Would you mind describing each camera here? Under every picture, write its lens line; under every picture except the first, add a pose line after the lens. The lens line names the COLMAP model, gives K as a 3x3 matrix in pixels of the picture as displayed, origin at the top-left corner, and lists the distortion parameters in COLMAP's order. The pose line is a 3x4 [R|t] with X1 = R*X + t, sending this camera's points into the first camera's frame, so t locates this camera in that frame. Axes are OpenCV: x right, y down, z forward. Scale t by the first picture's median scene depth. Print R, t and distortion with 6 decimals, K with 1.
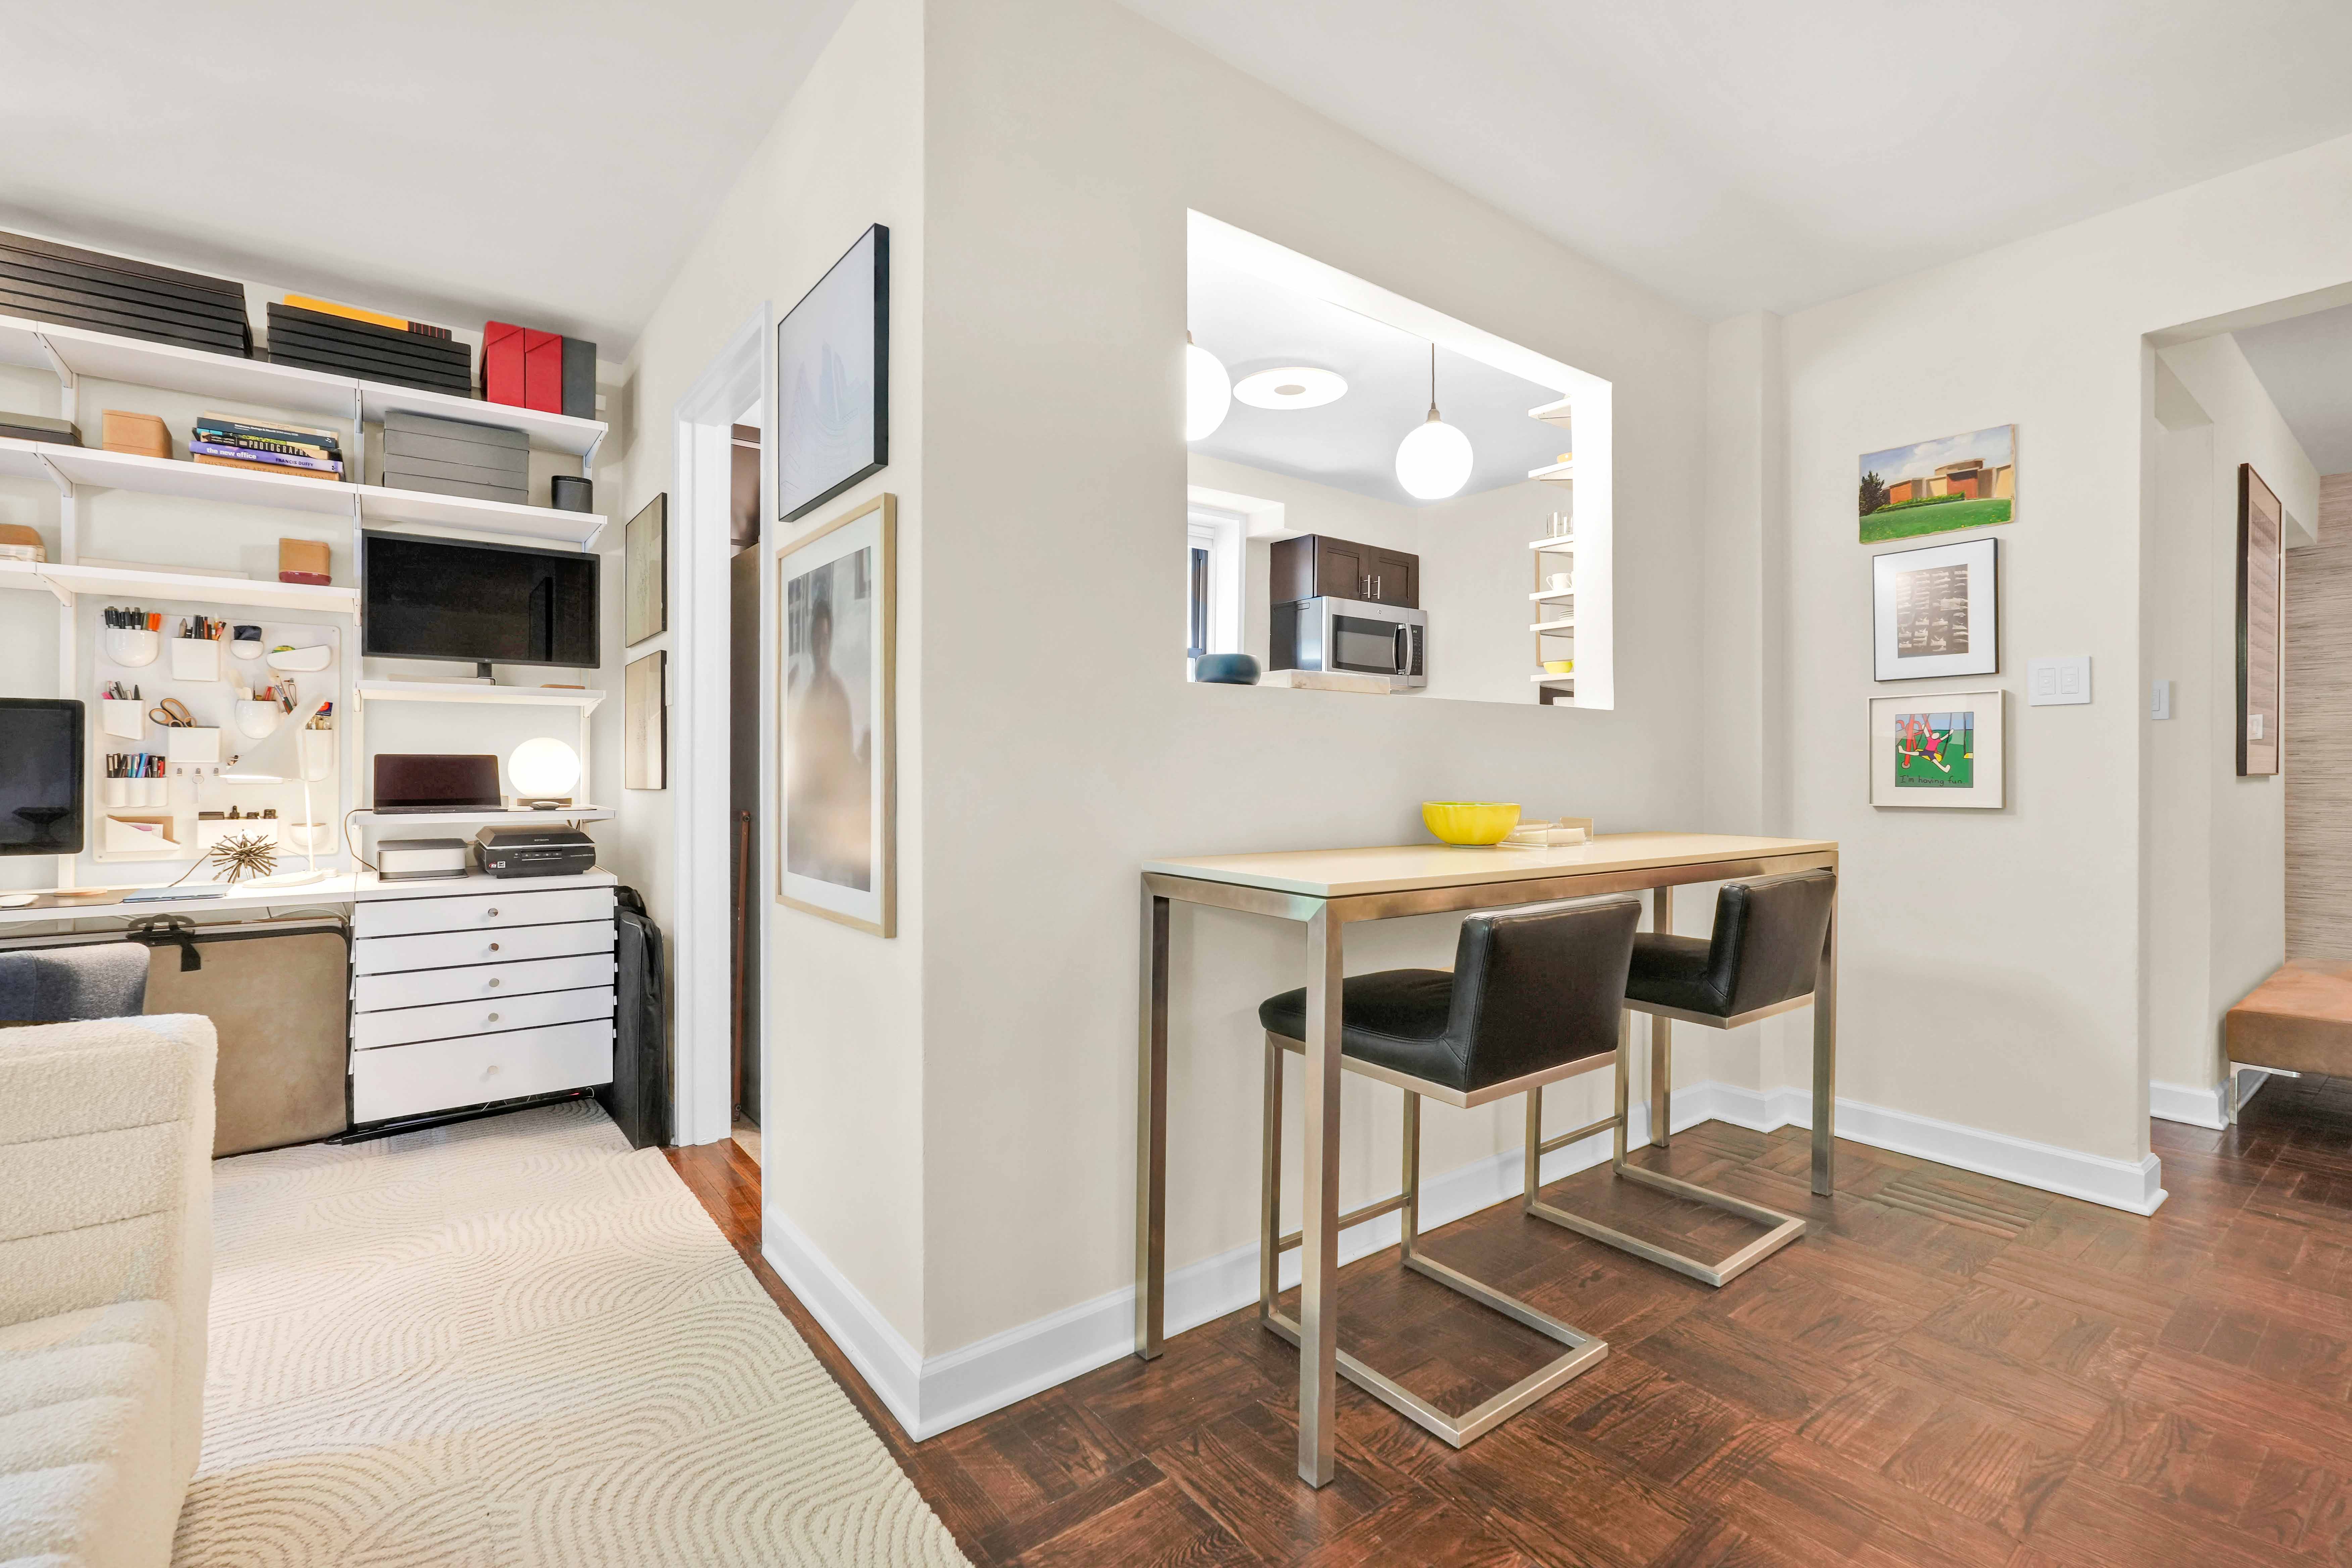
lens RADIAL K [[1046.2, 0, 1160.3], [0, 1046.2, 752.4], [0, 0, 1]] dist [-0.008765, 0.005182]
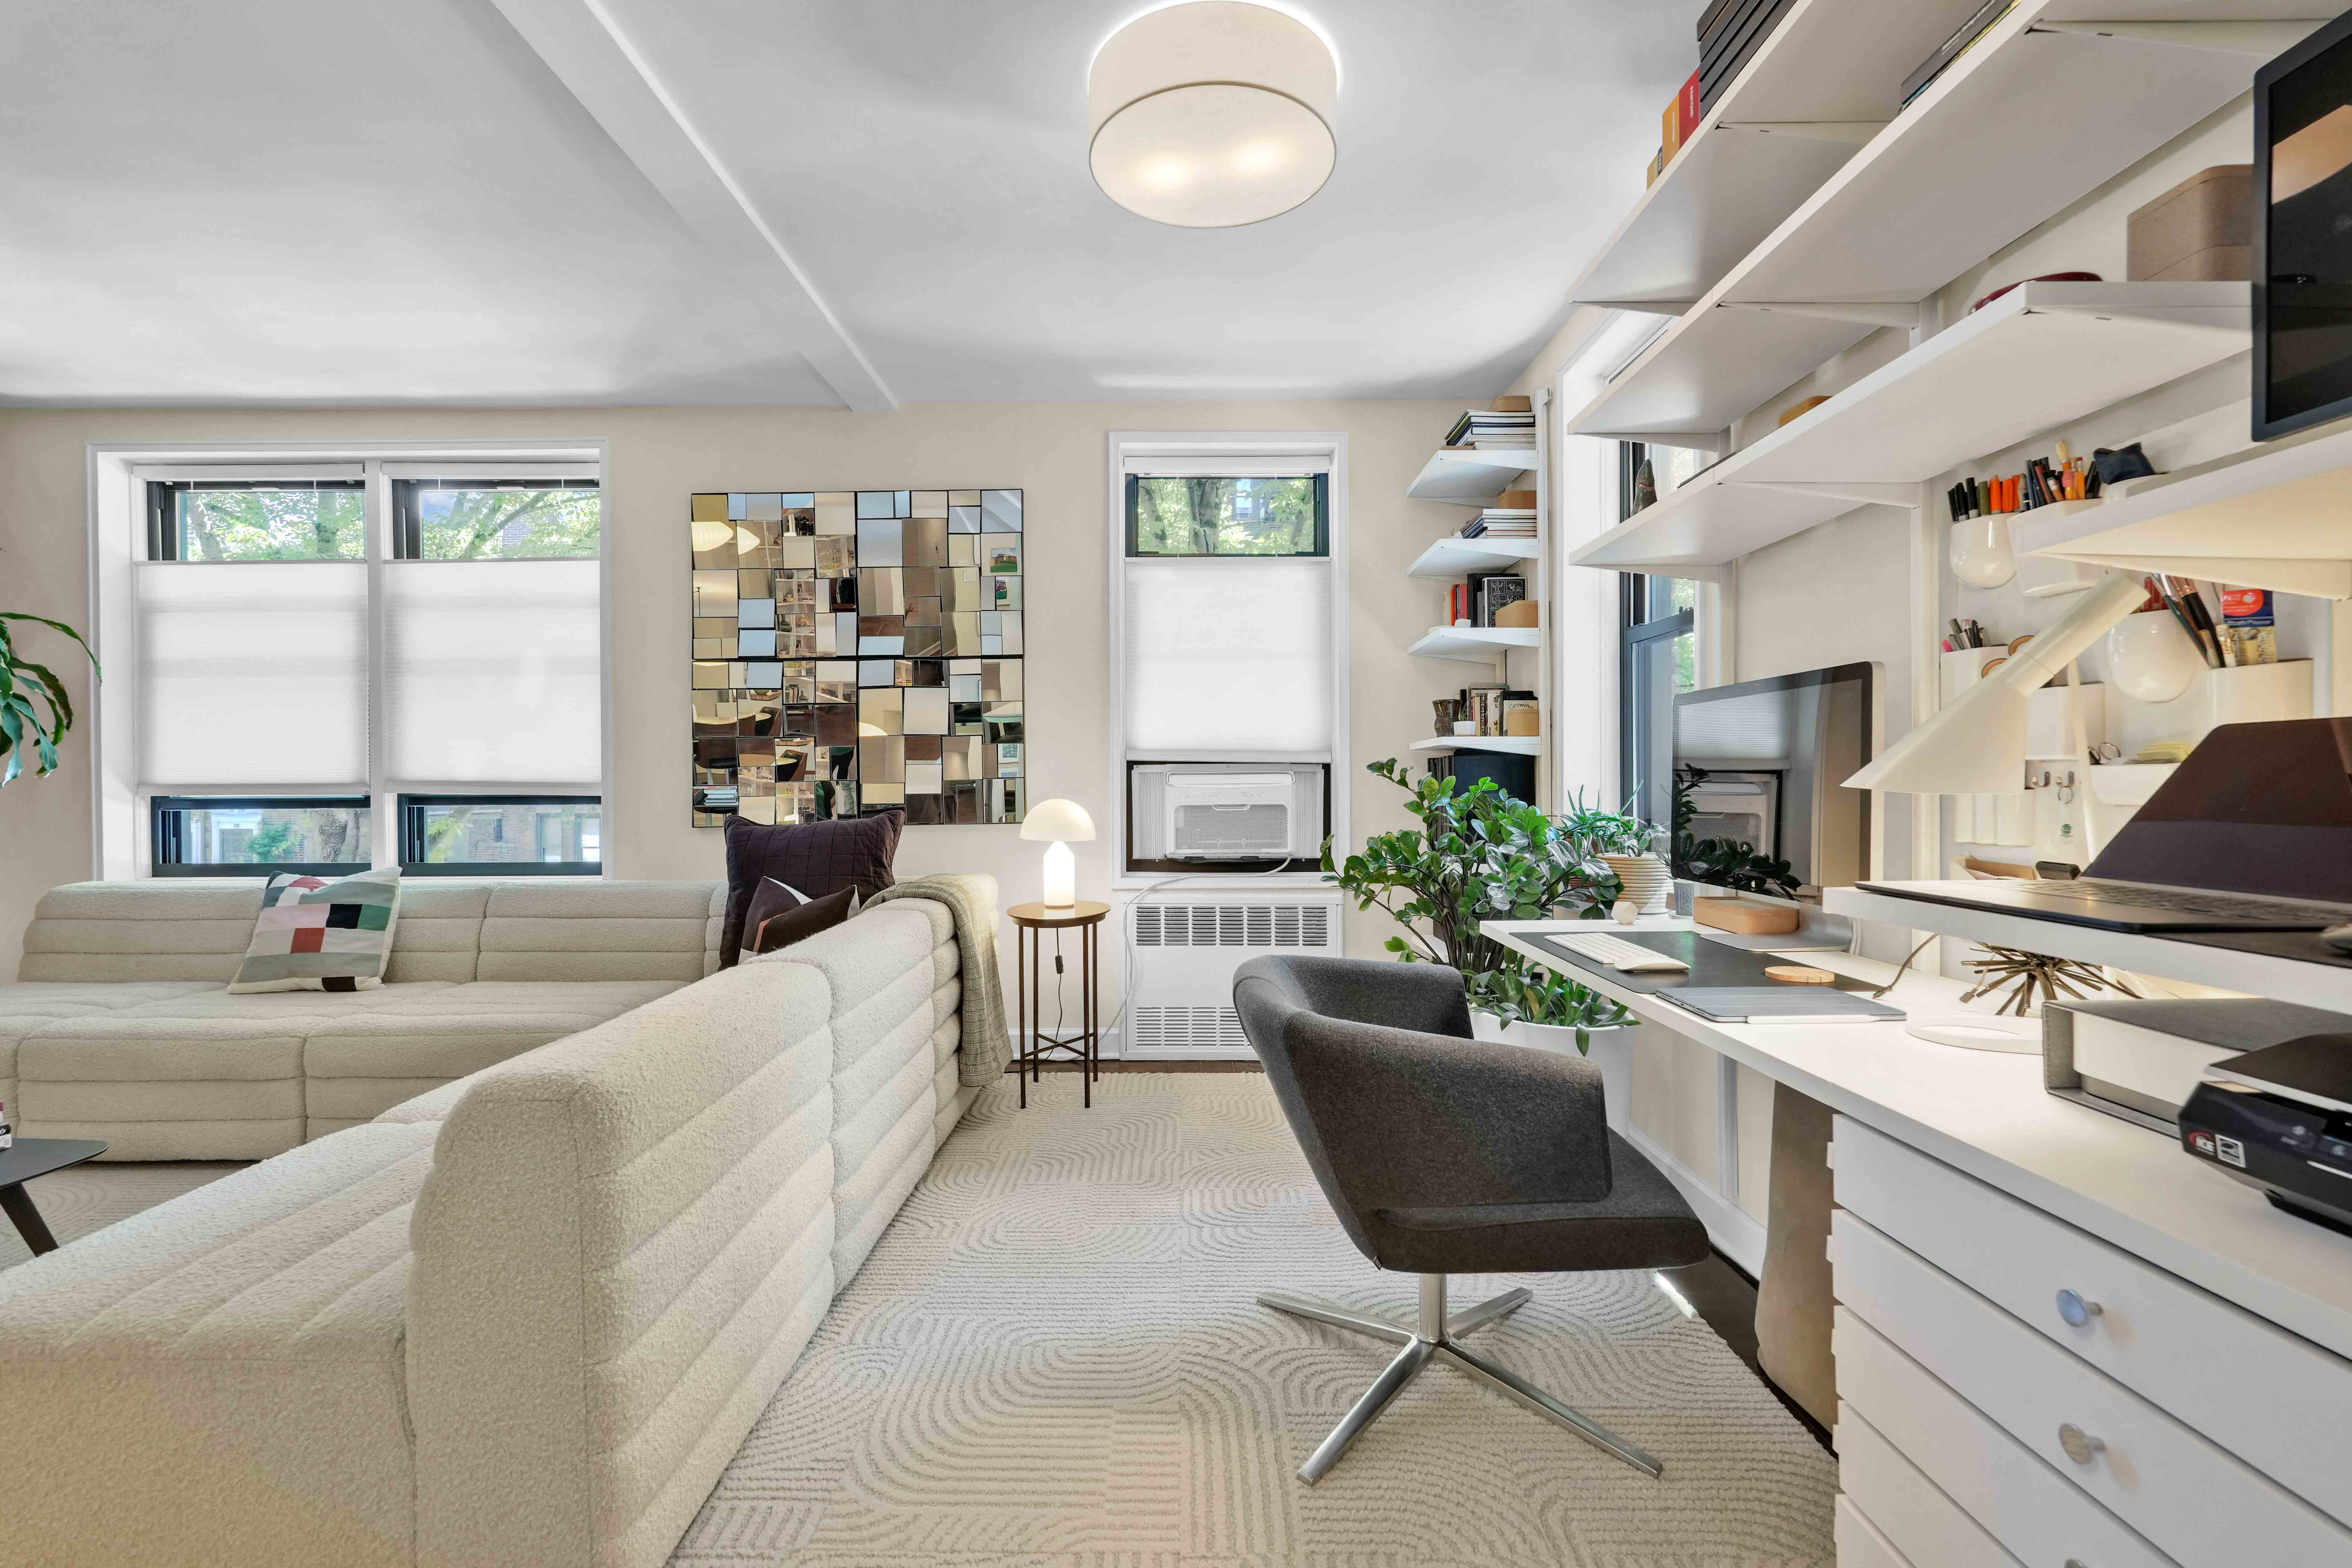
lens RADIAL K [[1046.2, 0, 1166.3], [0, 1046.2, 785.5], [0, 0, 1]] dist [-0.008765, 0.005182]
pose [[-0.617065, 0.004266, -0.786901, -0.287101], [0.015770, 0.999852, -0.006946, 0.018760], [0.786754, -0.016695, -0.617041, 0.975009]]
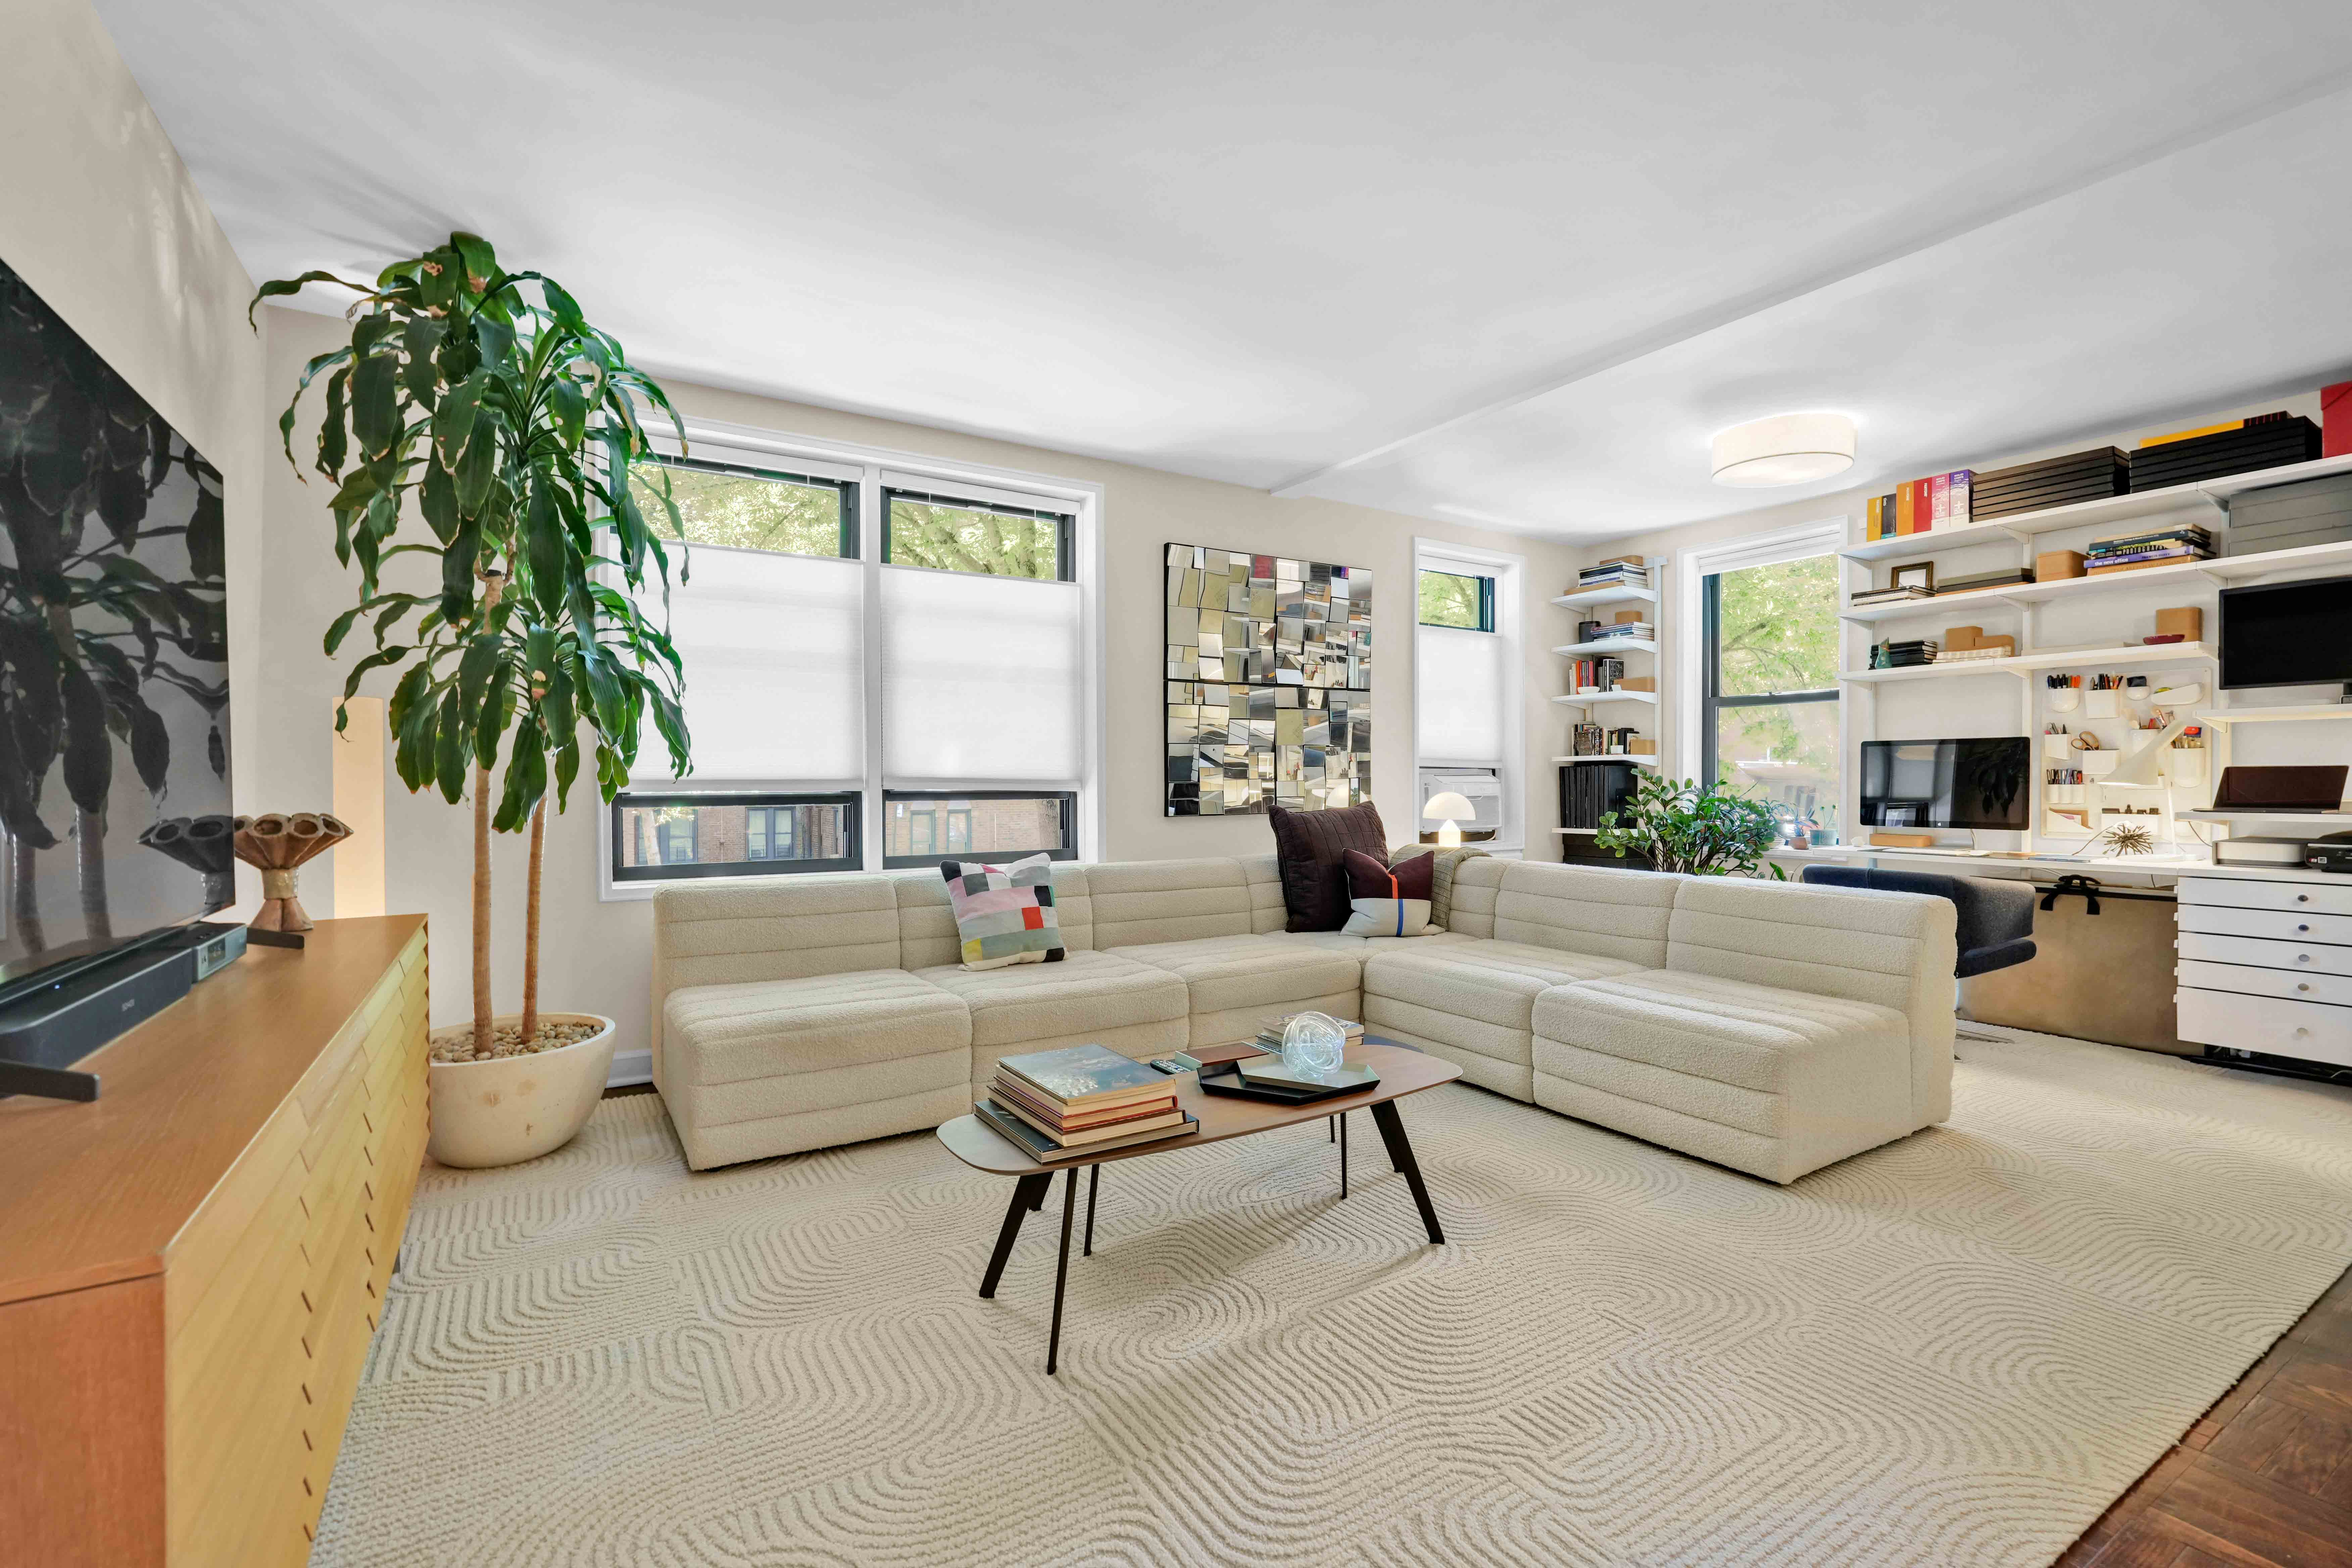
lens RADIAL K [[1046.2, 0, 1159.8], [0, 1046.2, 787.2], [0, 0, 1]] dist [-0.008765, 0.005182]
pose [[-0.096328, 0.006285, -0.995330, 0.657026], [0.015840, 0.999863, 0.004781, -0.000254], [0.995224, -0.015305, -0.096414, -0.174972]]
